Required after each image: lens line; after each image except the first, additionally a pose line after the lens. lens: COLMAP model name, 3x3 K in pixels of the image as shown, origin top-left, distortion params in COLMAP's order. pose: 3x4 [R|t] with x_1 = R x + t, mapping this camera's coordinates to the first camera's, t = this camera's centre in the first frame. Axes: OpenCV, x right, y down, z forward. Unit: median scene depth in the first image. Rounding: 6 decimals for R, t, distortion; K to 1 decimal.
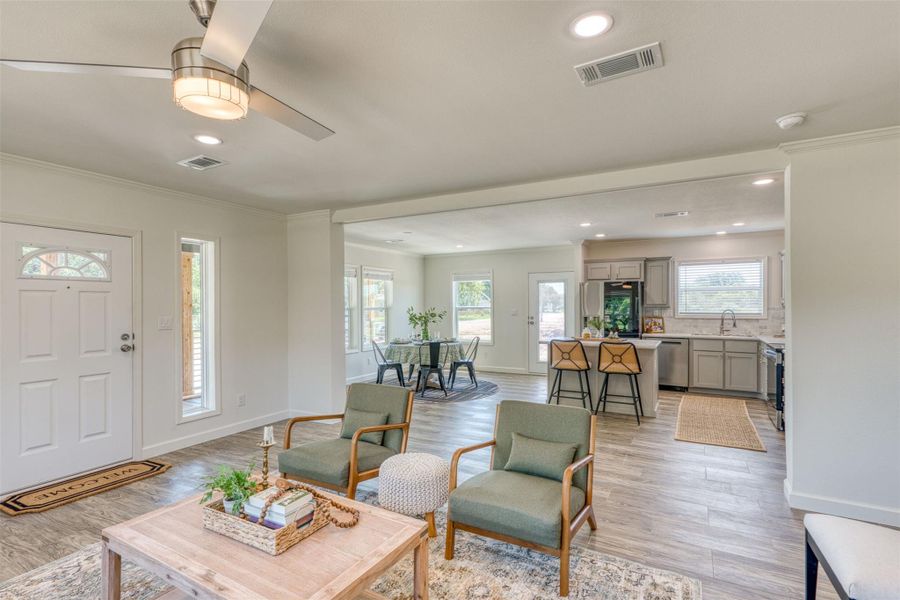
lens RADIAL K [[424.7, 0, 451.2], [0, 424.7, 311.8], [0, 0, 1]] dist [0.013041, 0.003989]
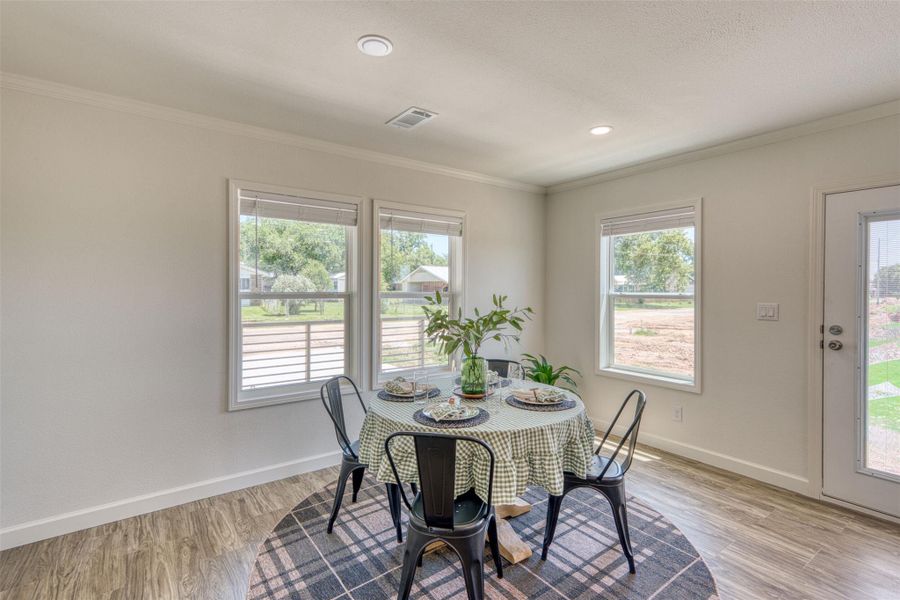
lens RADIAL K [[424.7, 0, 465.7], [0, 424.7, 294.7], [0, 0, 1]] dist [0.013041, 0.003989]
pose [[0.920226, 0.015952, -0.391061, 0.068343], [-0.017777, 0.999841, -0.001047, -0.009323], [0.390982, 0.007915, 0.920364, 0.702267]]
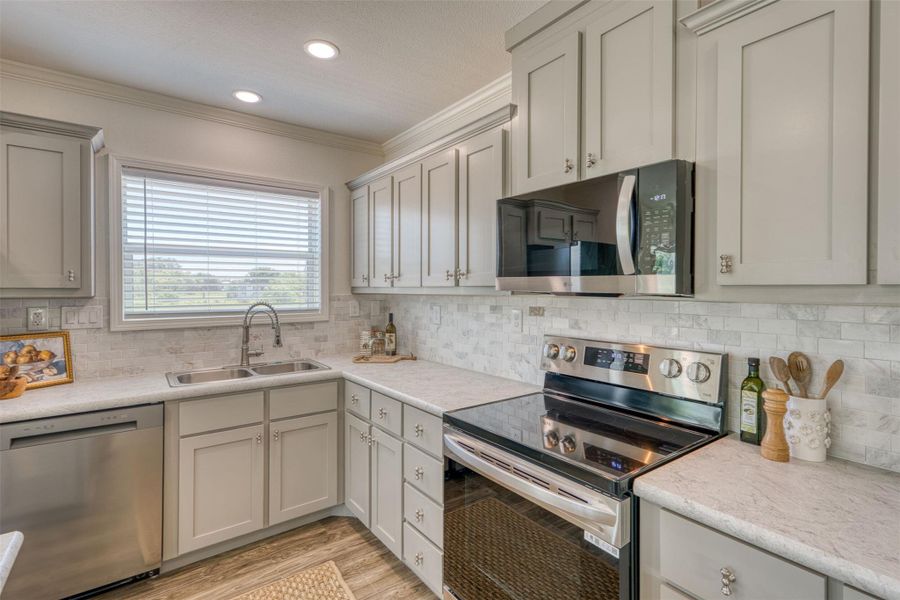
lens RADIAL K [[424.7, 0, 435.8], [0, 424.7, 290.7], [0, 0, 1]] dist [0.013041, 0.003989]
pose [[0.419671, 0.000582, 0.907676, 0.336373], [0.018000, 0.999798, -0.008964, -0.009140], [-0.907498, 0.020100, 0.419575, 0.646760]]
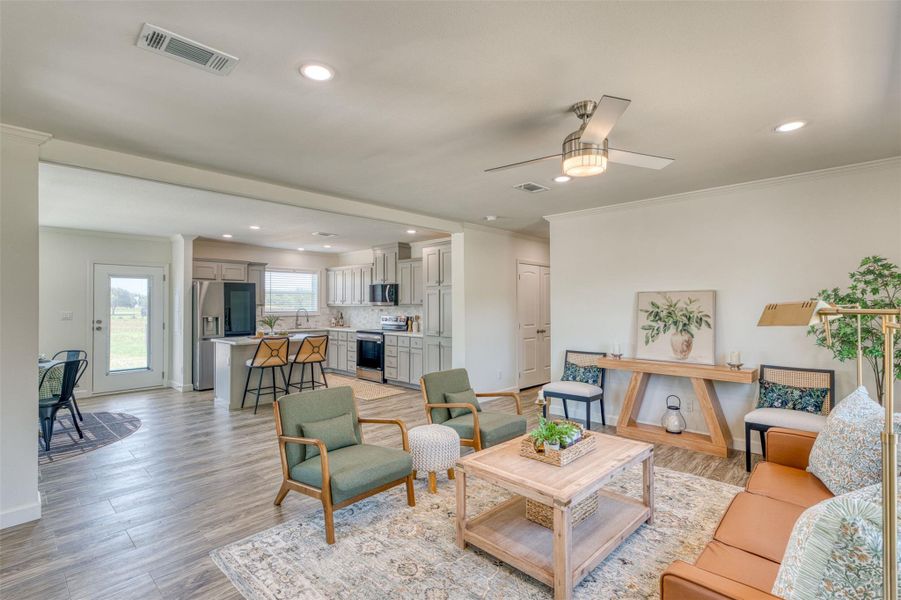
lens RADIAL K [[425.2, 0, 432.0], [0, 425.2, 307.8], [0, 0, 1]] dist [0.013041, 0.003989]
pose [[0.265418, -0.003588, 0.964127, -0.477185], [0.019235, 0.999814, -0.001575, 0.001667], [-0.963941, 0.018963, 0.265438, 0.254077]]
